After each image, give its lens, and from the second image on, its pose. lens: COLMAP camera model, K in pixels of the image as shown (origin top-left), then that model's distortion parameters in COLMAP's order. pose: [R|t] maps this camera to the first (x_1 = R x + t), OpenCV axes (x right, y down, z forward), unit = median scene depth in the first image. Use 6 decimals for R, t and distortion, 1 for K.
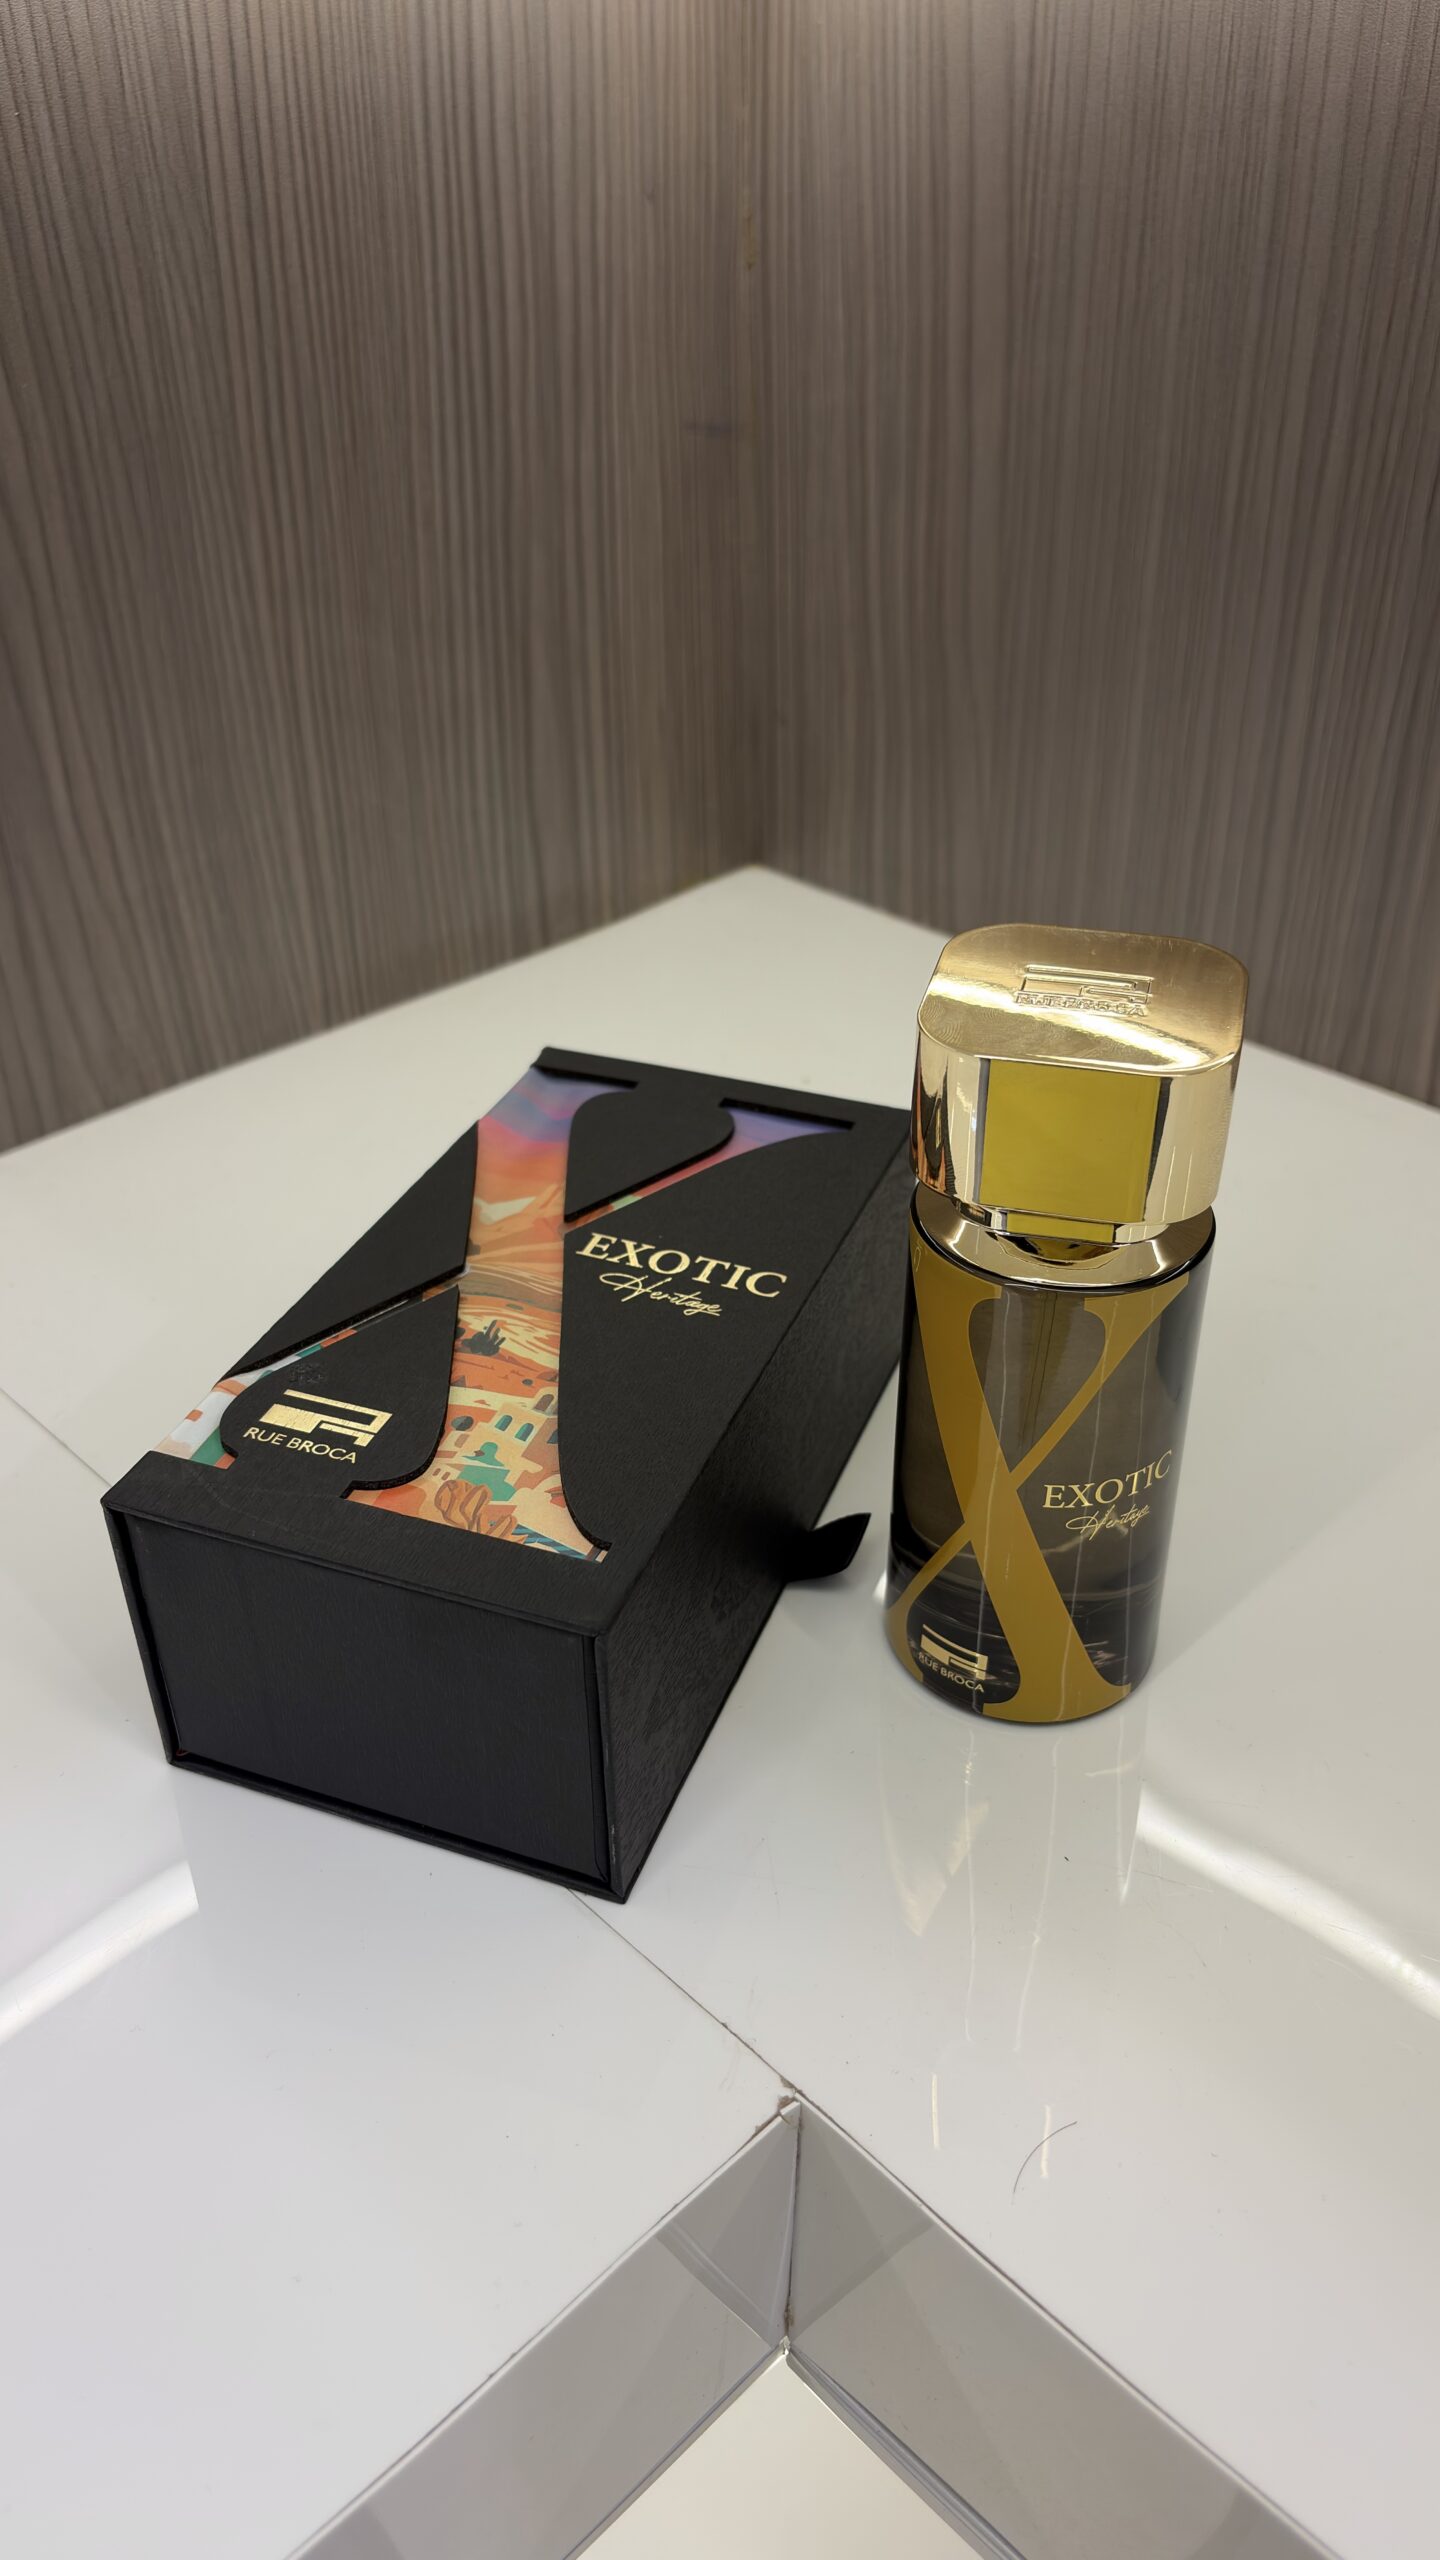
lens RADIAL K [[1958.4, 0, 723.8], [0, 1958.4, 1271.9], [0, 0, 1]] dist [0.012548, -0.044219]
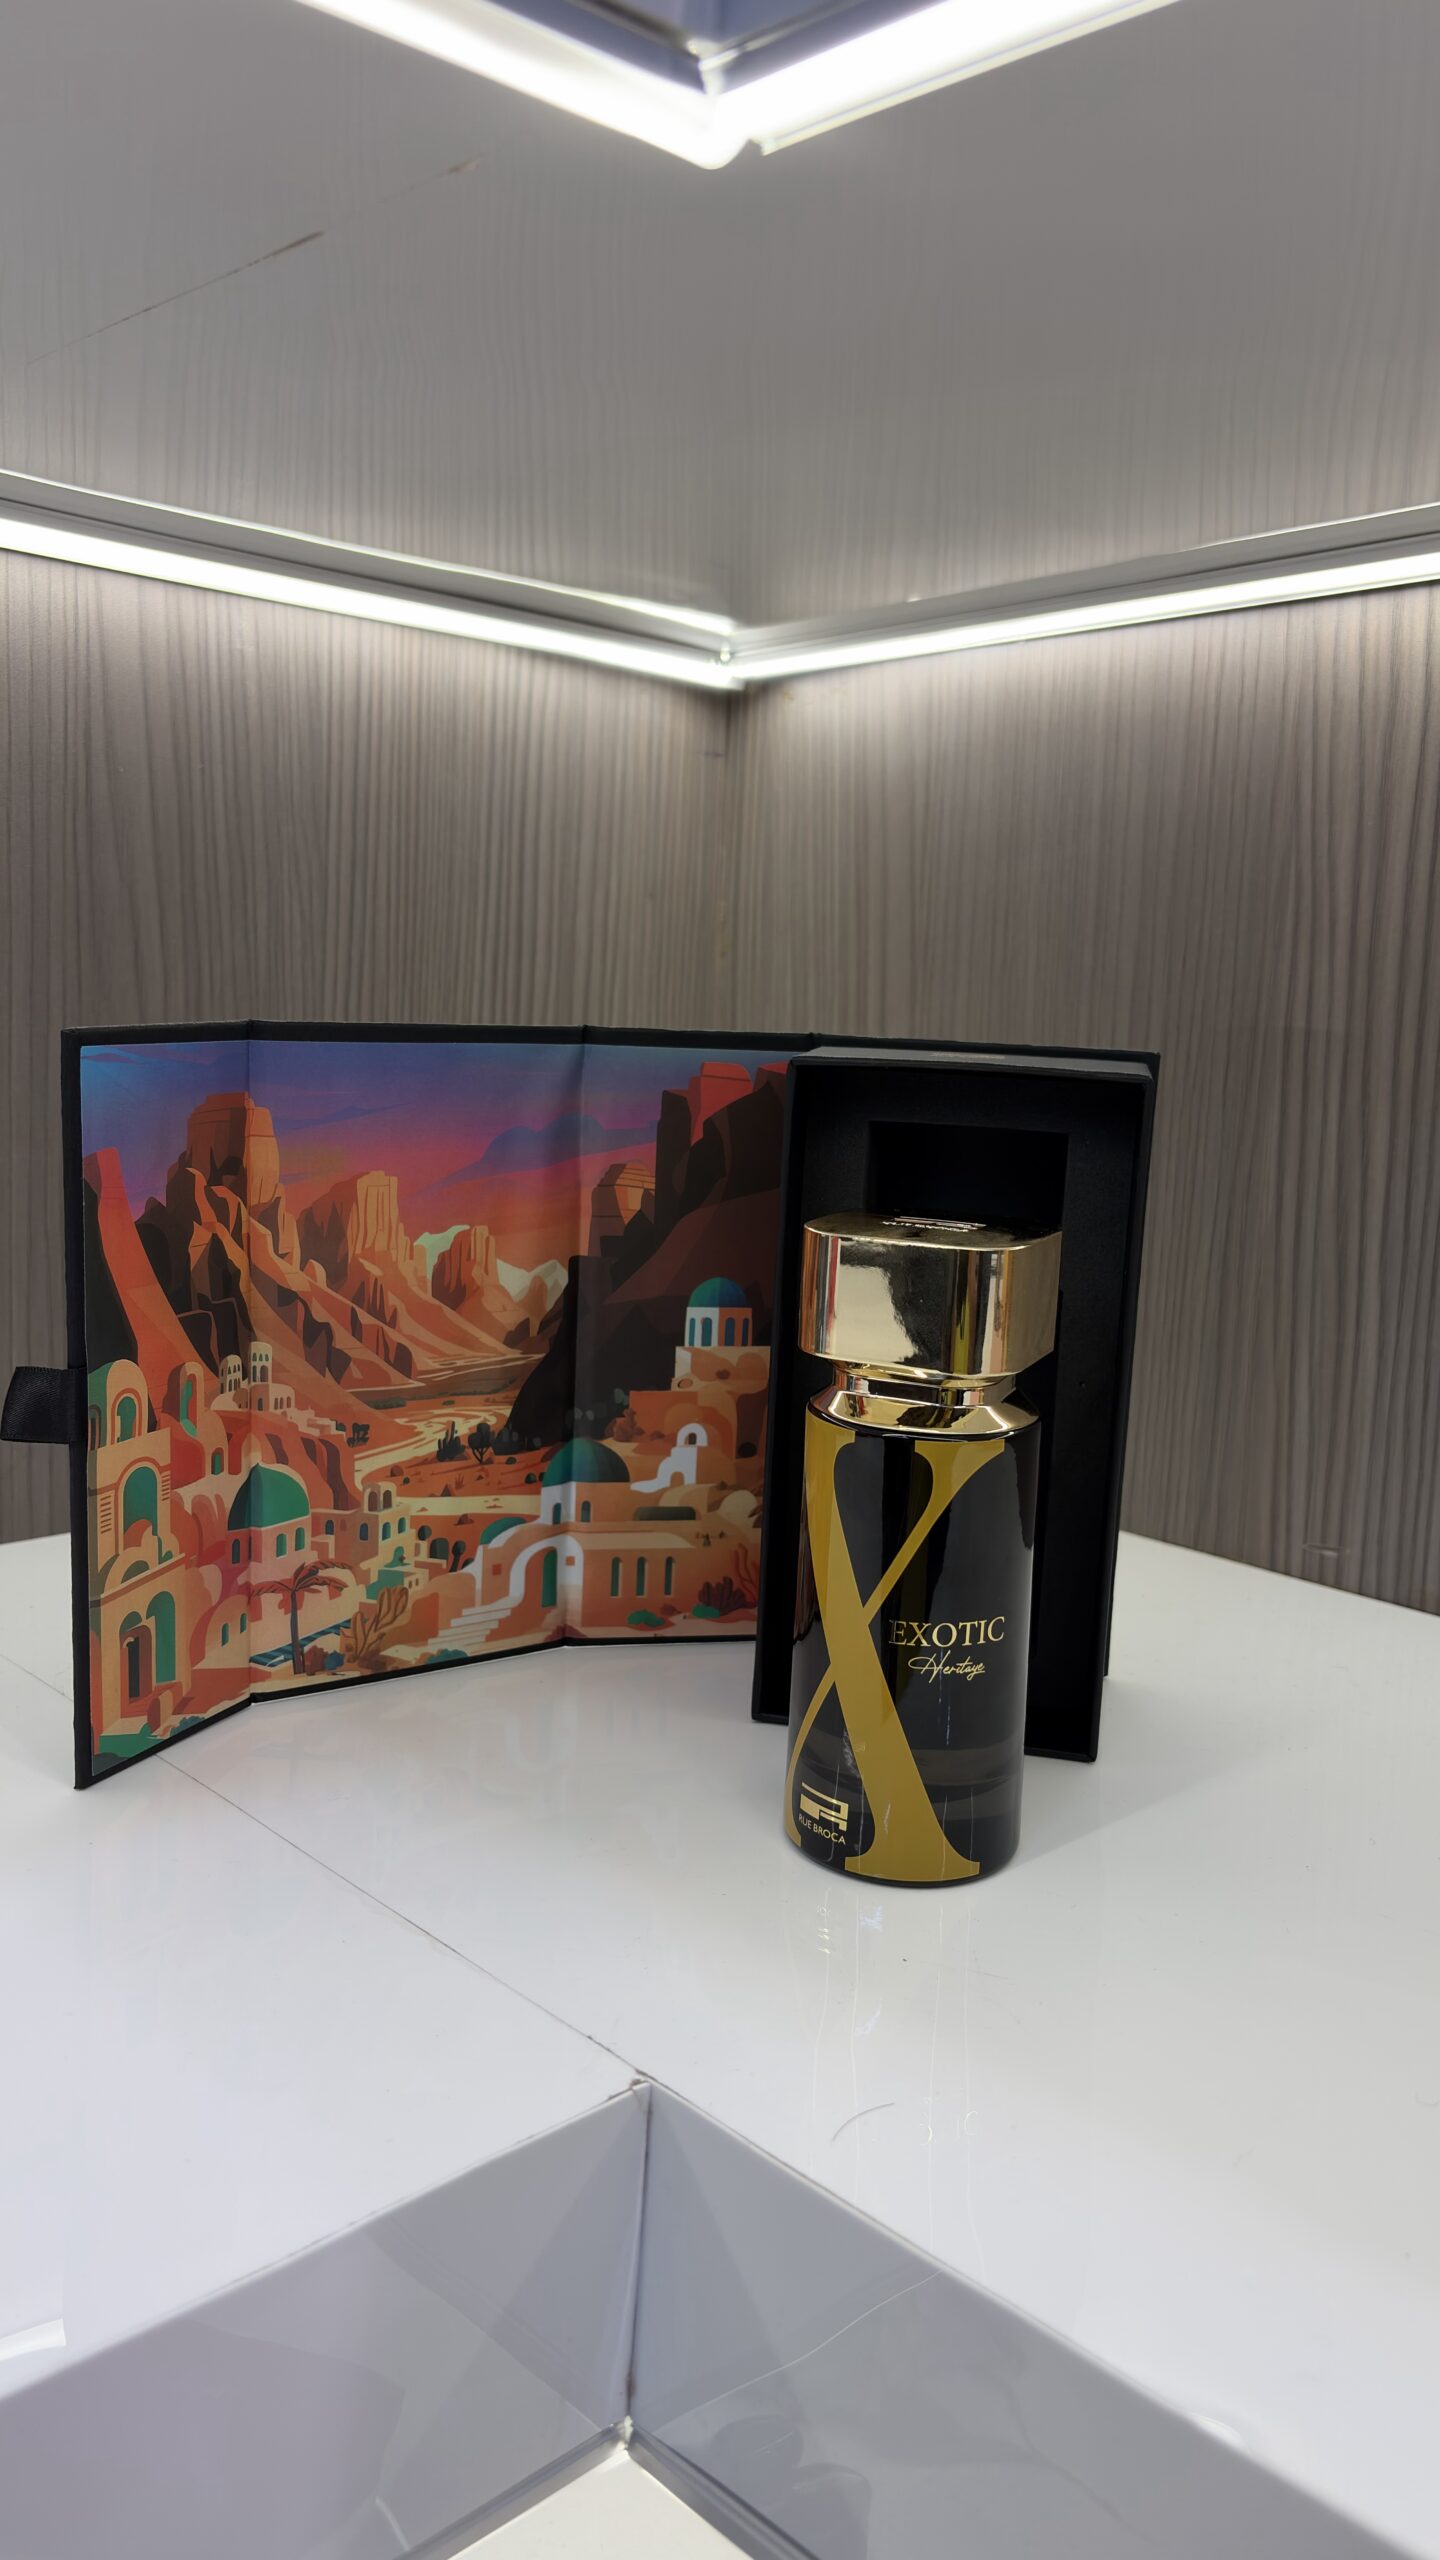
lens RADIAL K [[1958.4, 0, 724.1], [0, 1958.4, 1276.5], [0, 0, 1]] dist [0.012548, -0.044219]
pose [[0.998679, 0.051201, -0.004336, 0.034812], [-0.048258, 0.905596, -0.421386, 0.269235], [-0.017649, 0.421039, 0.906871, -0.118558]]
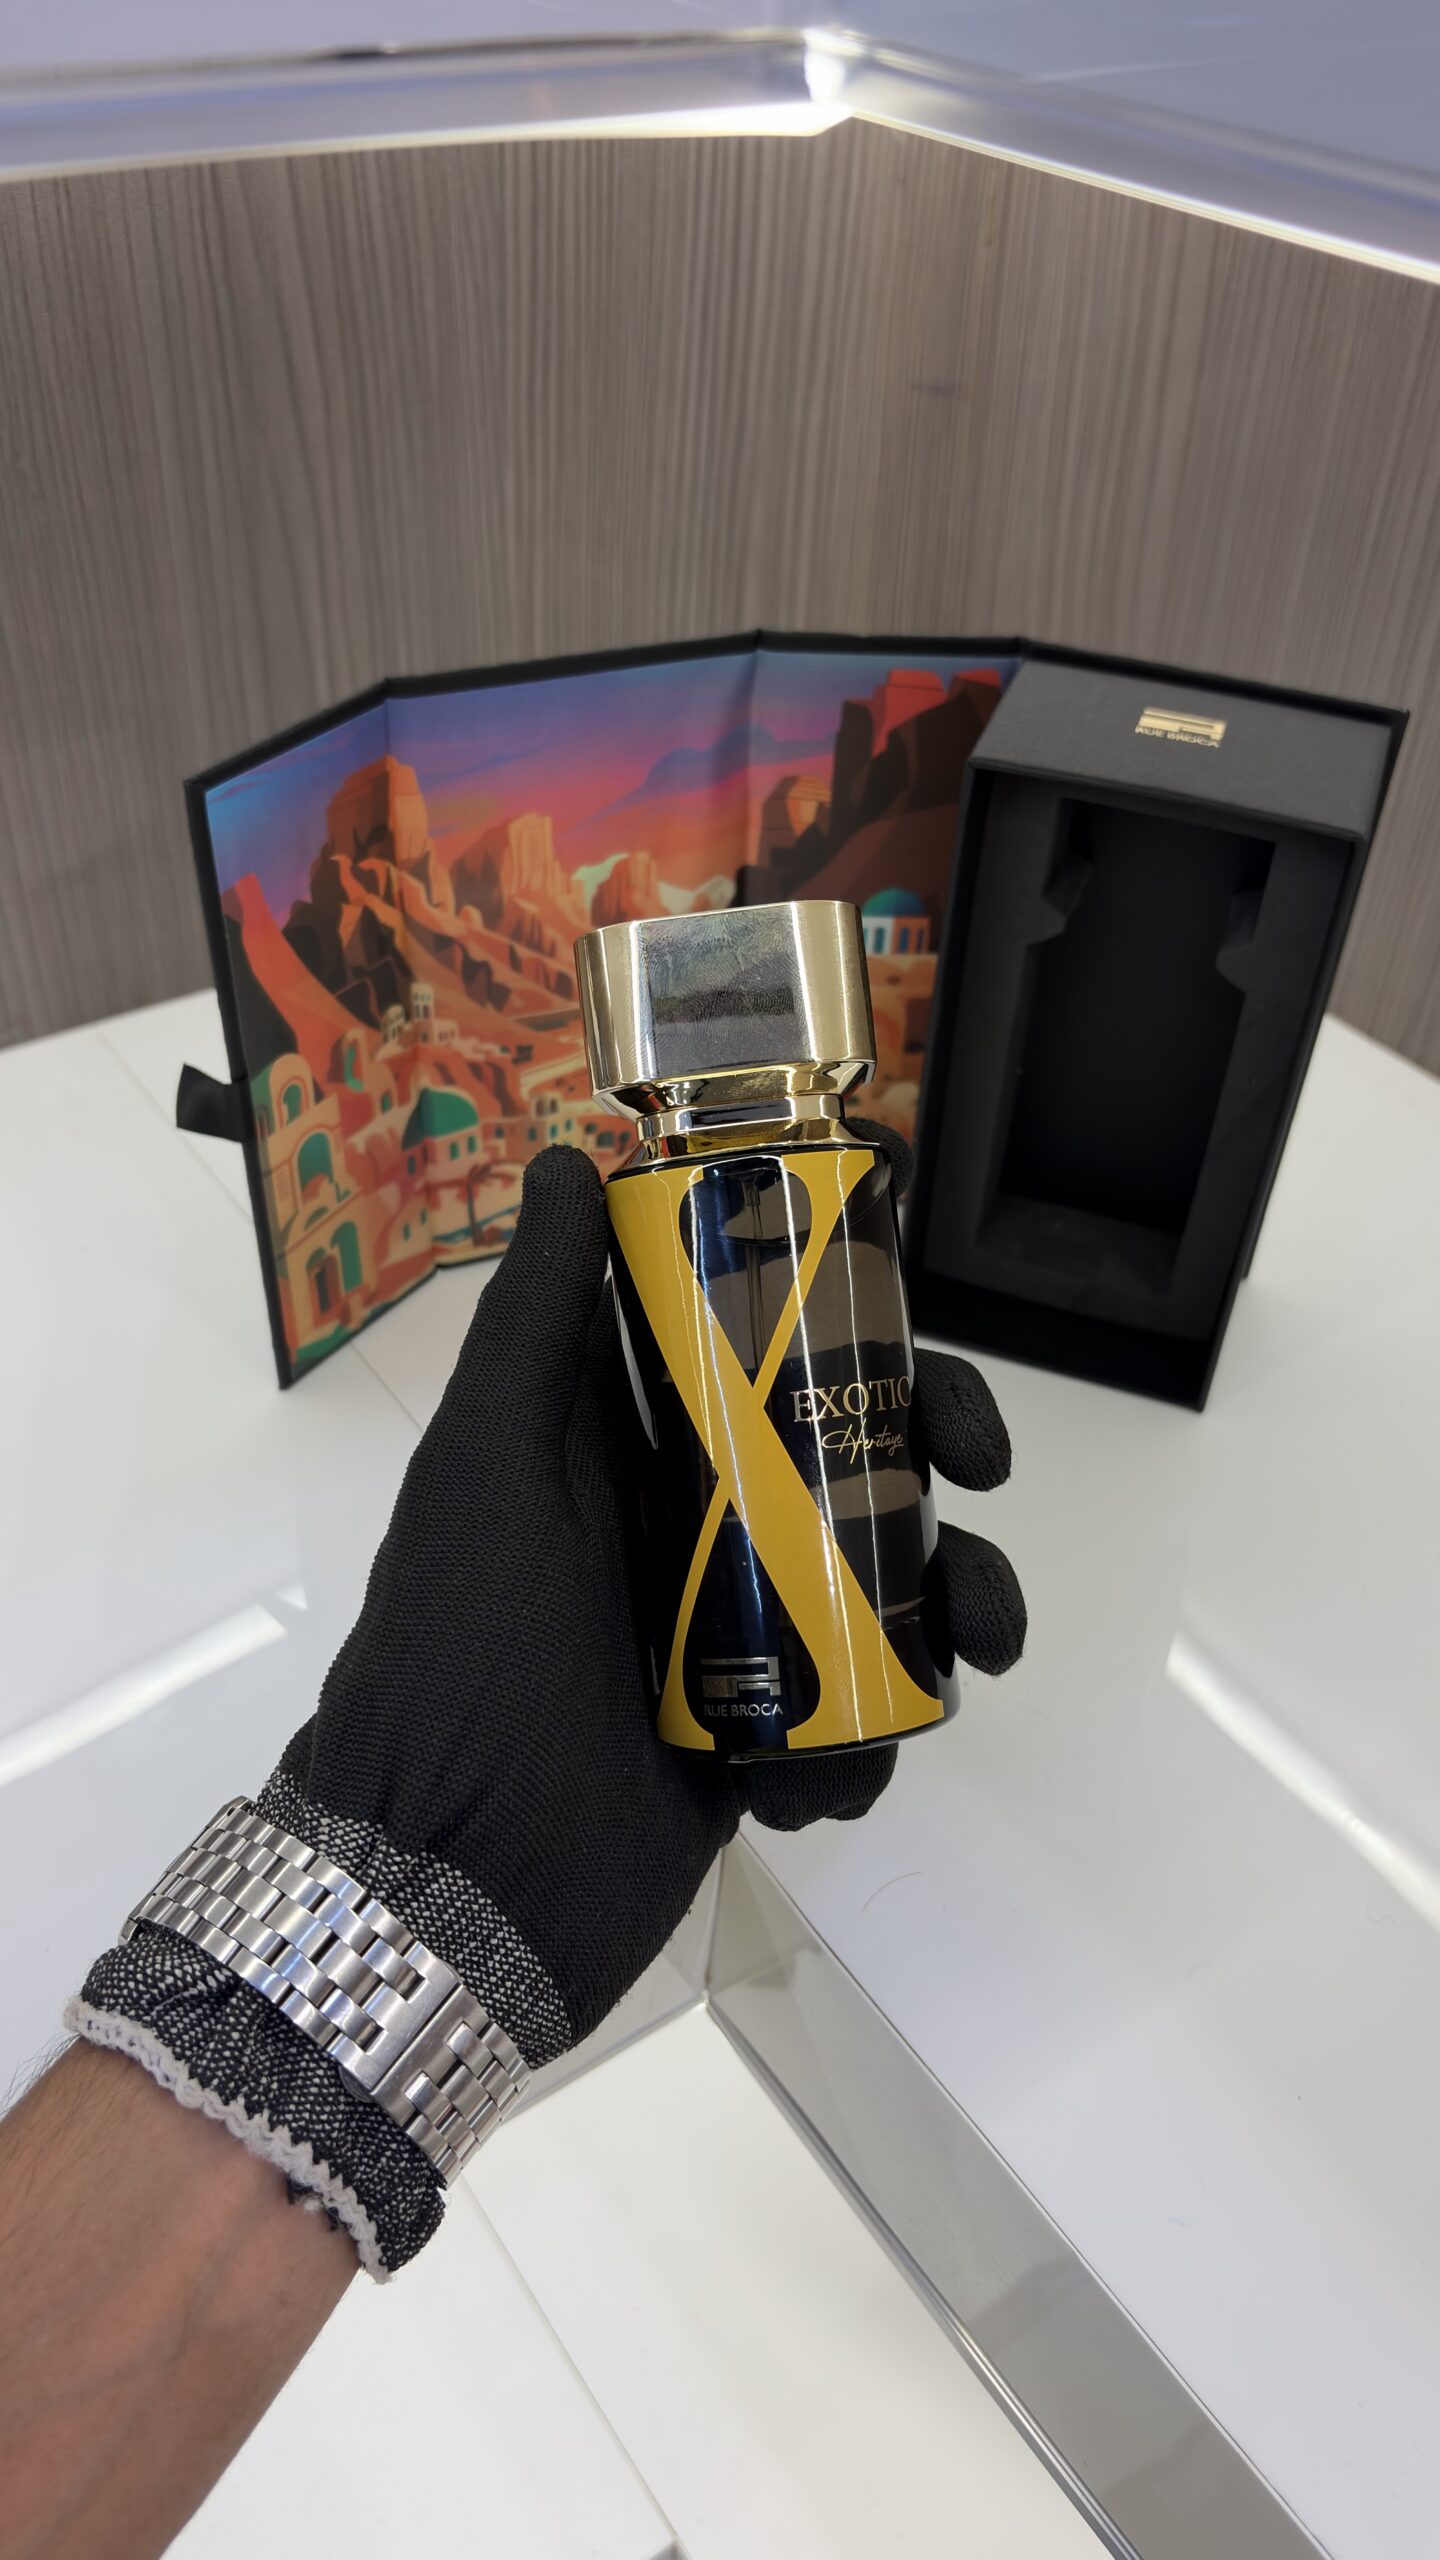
lens RADIAL K [[1958.4, 0, 722.0], [0, 1958.4, 1261.7], [0, 0, 1]] dist [0.012548, -0.044219]
pose [[0.984433, 0.143946, -0.100856, 0.066499], [-0.131722, 0.984132, 0.118885, -0.071544], [0.116369, -0.103749, 0.987772, -0.177998]]
